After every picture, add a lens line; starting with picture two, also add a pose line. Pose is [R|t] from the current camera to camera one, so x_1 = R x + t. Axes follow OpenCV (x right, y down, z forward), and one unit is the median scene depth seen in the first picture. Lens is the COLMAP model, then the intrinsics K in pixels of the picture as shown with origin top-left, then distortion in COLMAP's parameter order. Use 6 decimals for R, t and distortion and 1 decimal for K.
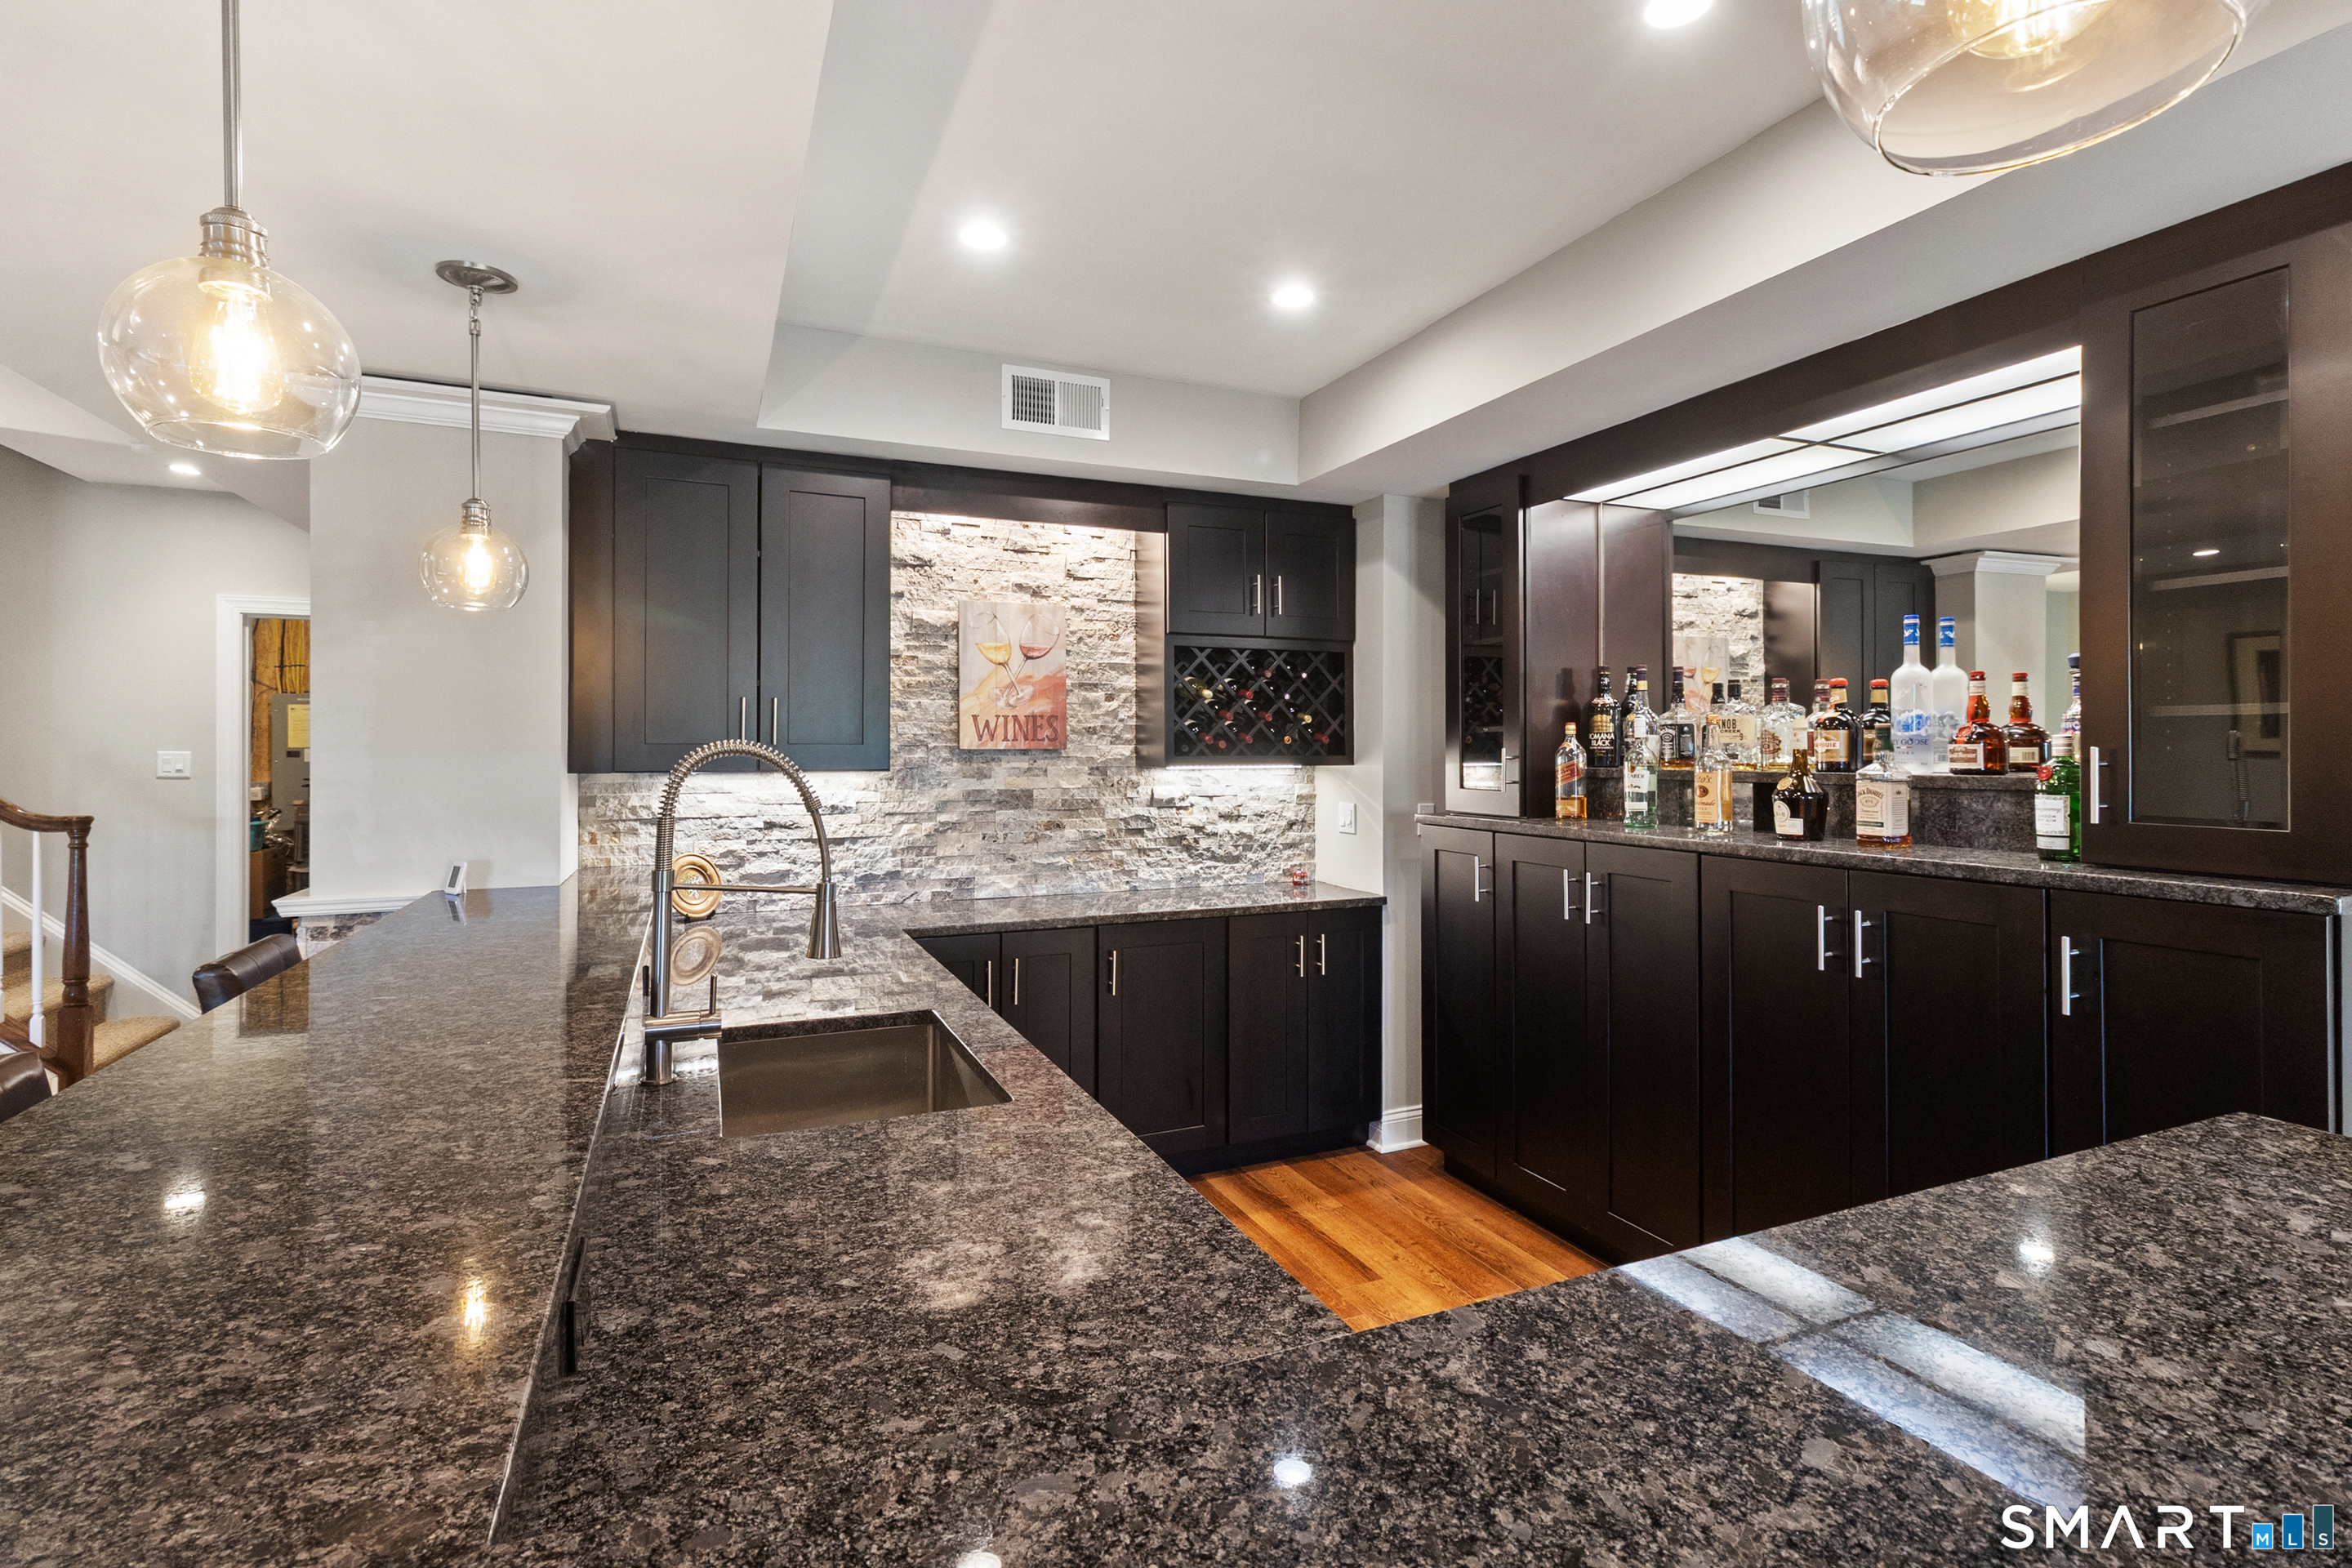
lens RADIAL K [[1097.2, 0, 1188.5], [0, 1097.2, 739.8], [0, 0, 1]] dist [0.006909, 0.000098]
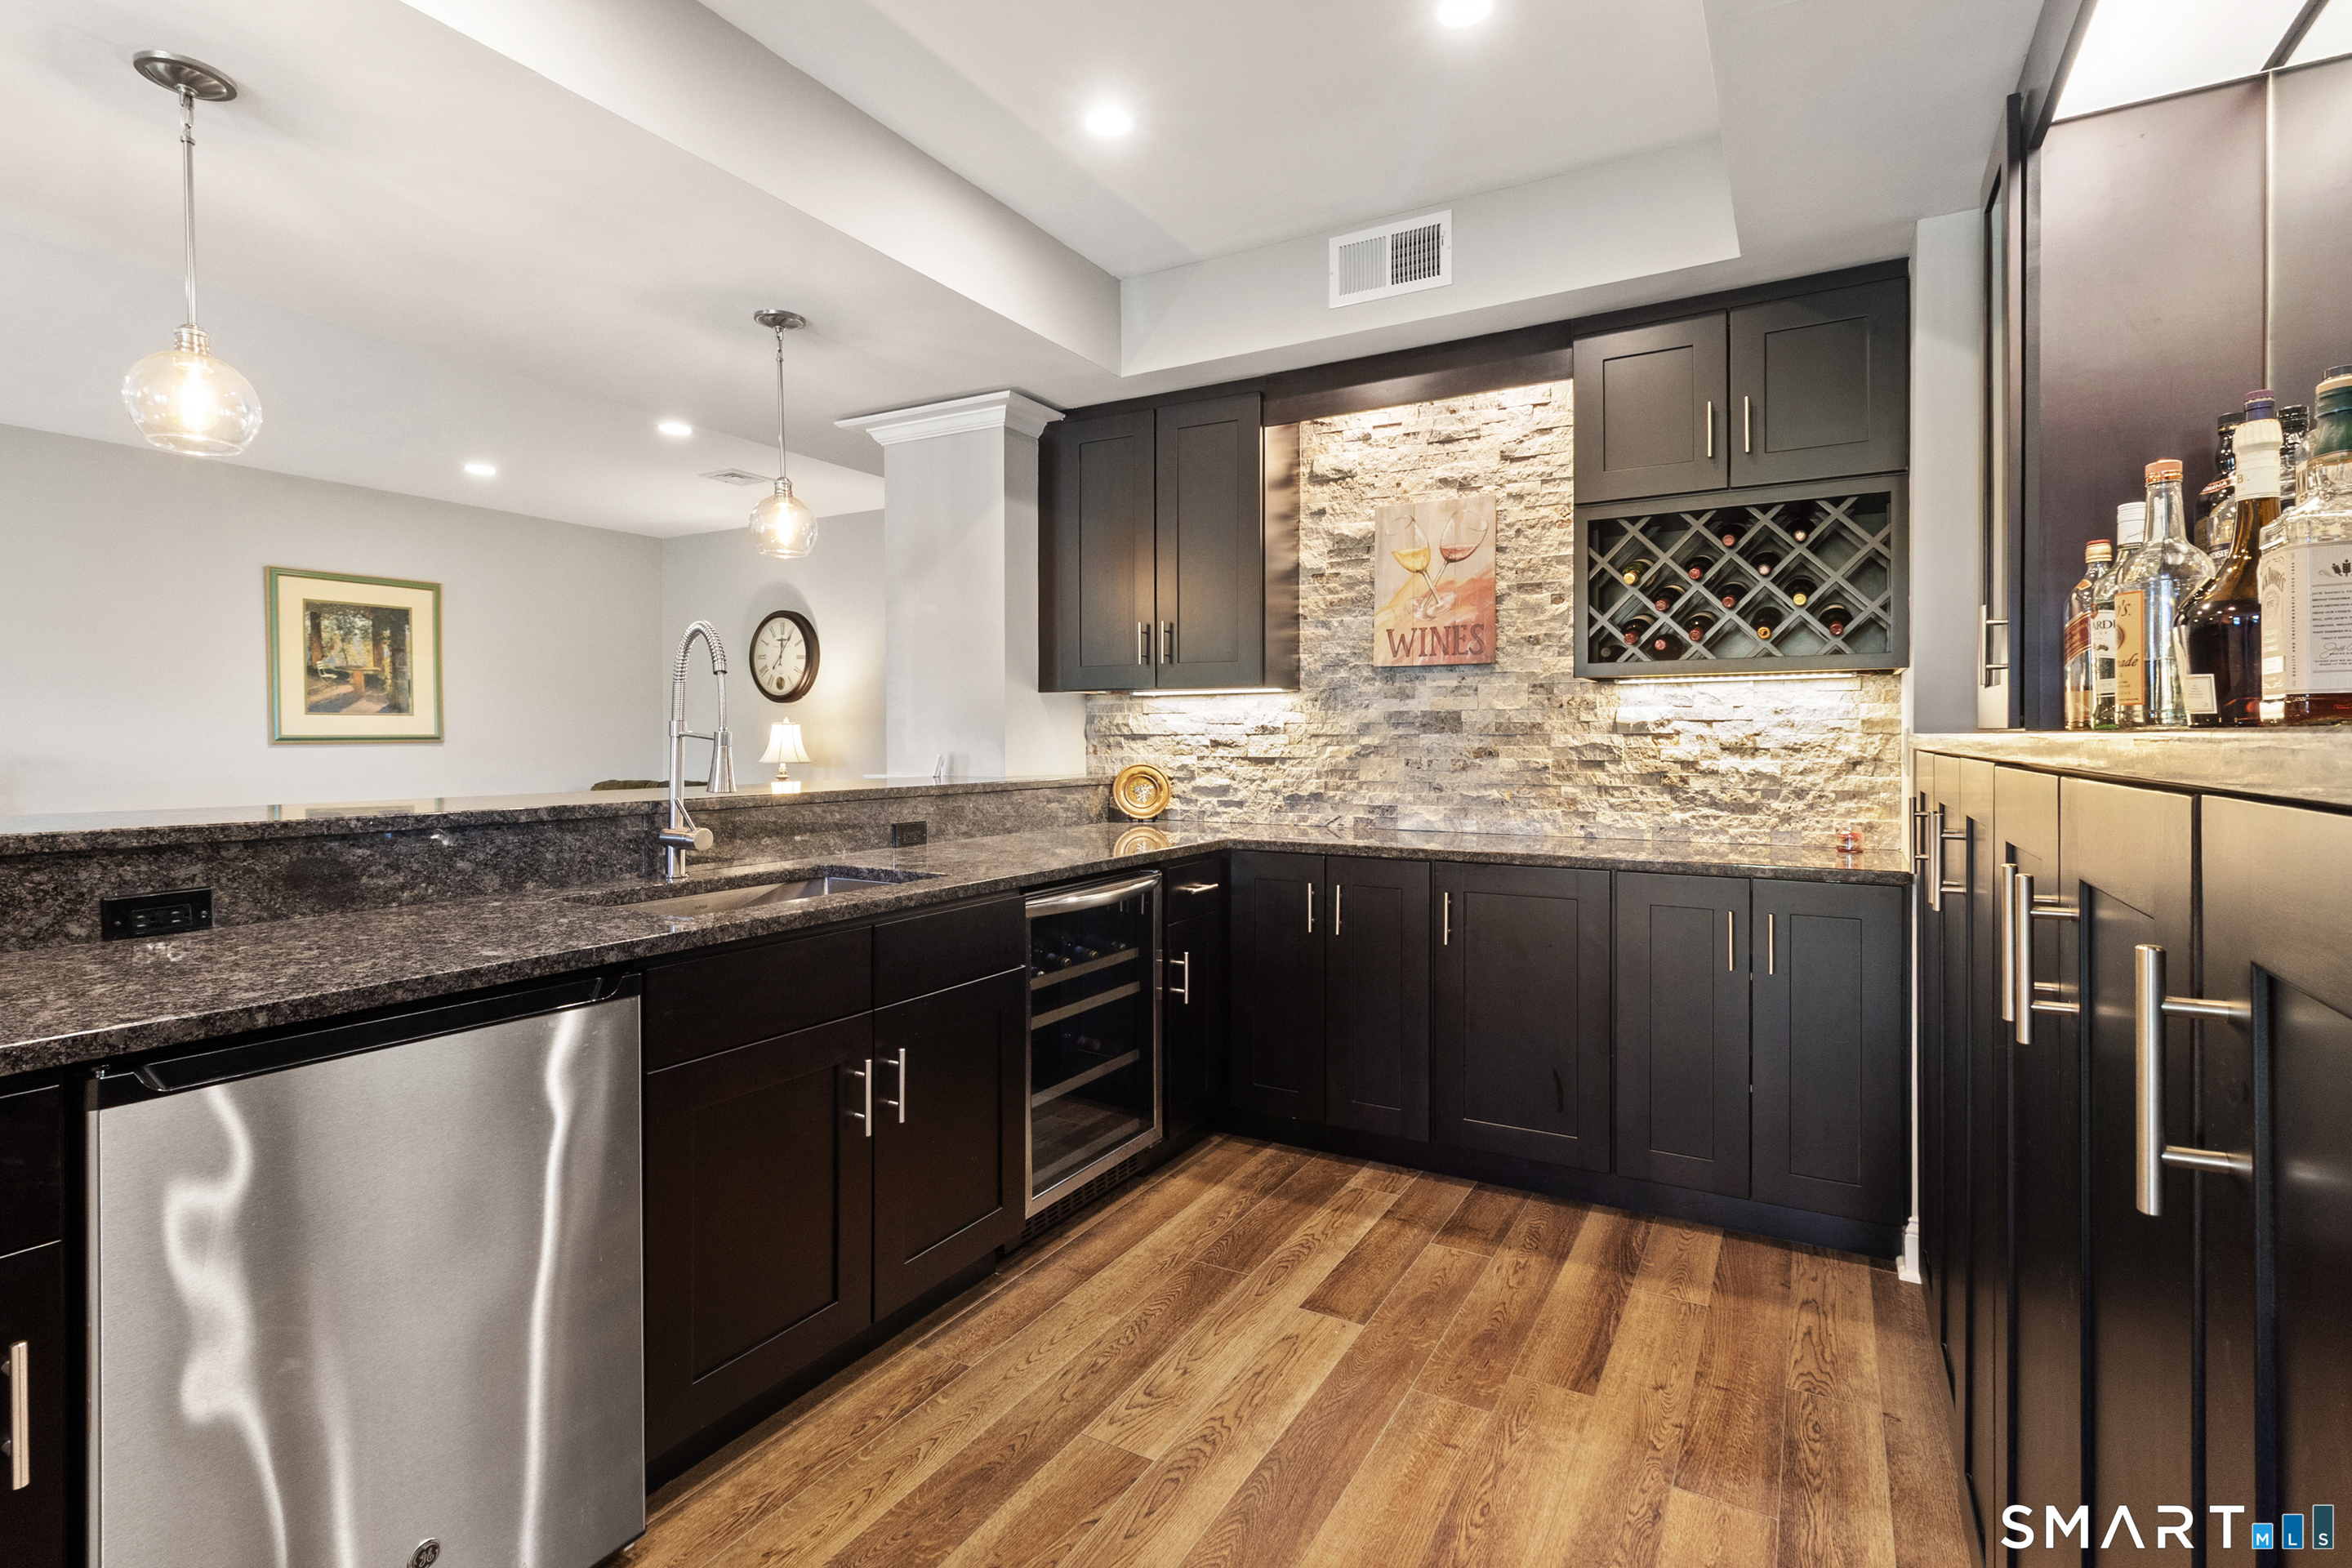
lens RADIAL K [[1097.2, 0, 1222.9], [0, 1097.2, 745.3], [0, 0, 1]] dist [0.006909, 0.000098]
pose [[0.607407, 0.005022, -0.794375, 0.447147], [0.009121, 0.999870, 0.013296, 0.060305], [0.794338, -0.015322, 0.607282, 0.320637]]
